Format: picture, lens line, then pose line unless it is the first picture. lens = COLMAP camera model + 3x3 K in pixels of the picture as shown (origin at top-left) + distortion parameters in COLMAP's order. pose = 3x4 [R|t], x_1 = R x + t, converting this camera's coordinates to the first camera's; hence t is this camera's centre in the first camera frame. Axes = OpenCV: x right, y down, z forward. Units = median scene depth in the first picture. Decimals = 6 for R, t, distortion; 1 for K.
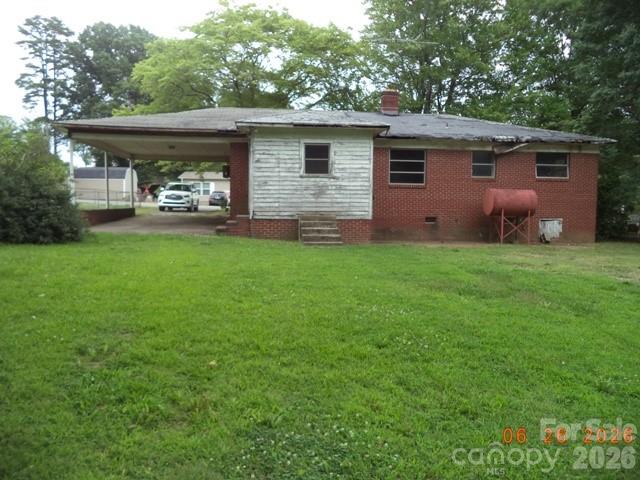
lens RADIAL K [[497.6, 0, 320.0], [0, 497.6, 240.0], [0, 0, 1]] dist [-0.008036, -0.001998]
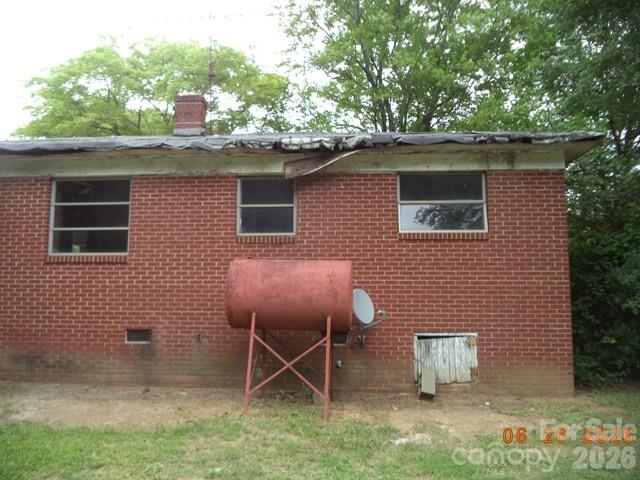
lens RADIAL K [[497.6, 0, 320.0], [0, 497.6, 240.0], [0, 0, 1]] dist [-0.008036, -0.001998]
pose [[0.978693, -0.028738, -0.203306, 0.496030], [-0.005353, 0.986249, -0.165181, -0.054987], [0.205257, 0.162750, 0.965081, 0.641664]]
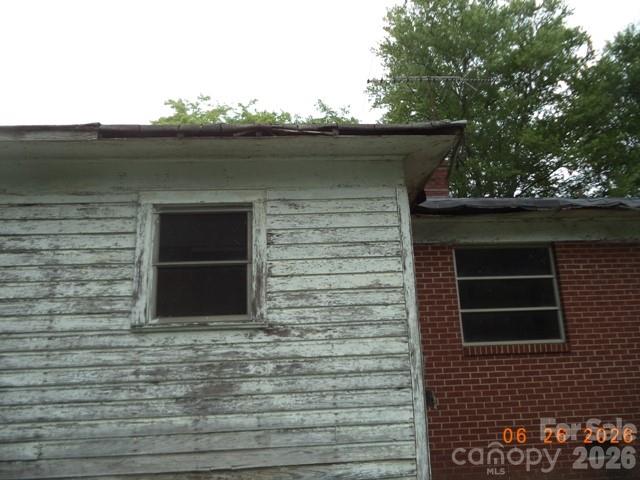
lens RADIAL K [[588.2, 0, 320.0], [0, 588.2, 240.0], [0, 0, 1]] dist [-0.035200, -0.001390]
pose [[0.998275, -0.054832, -0.021010, 0.056279], [0.045899, 0.951814, -0.303221, -0.066599], [0.036624, 0.301734, 0.952688, 0.617140]]
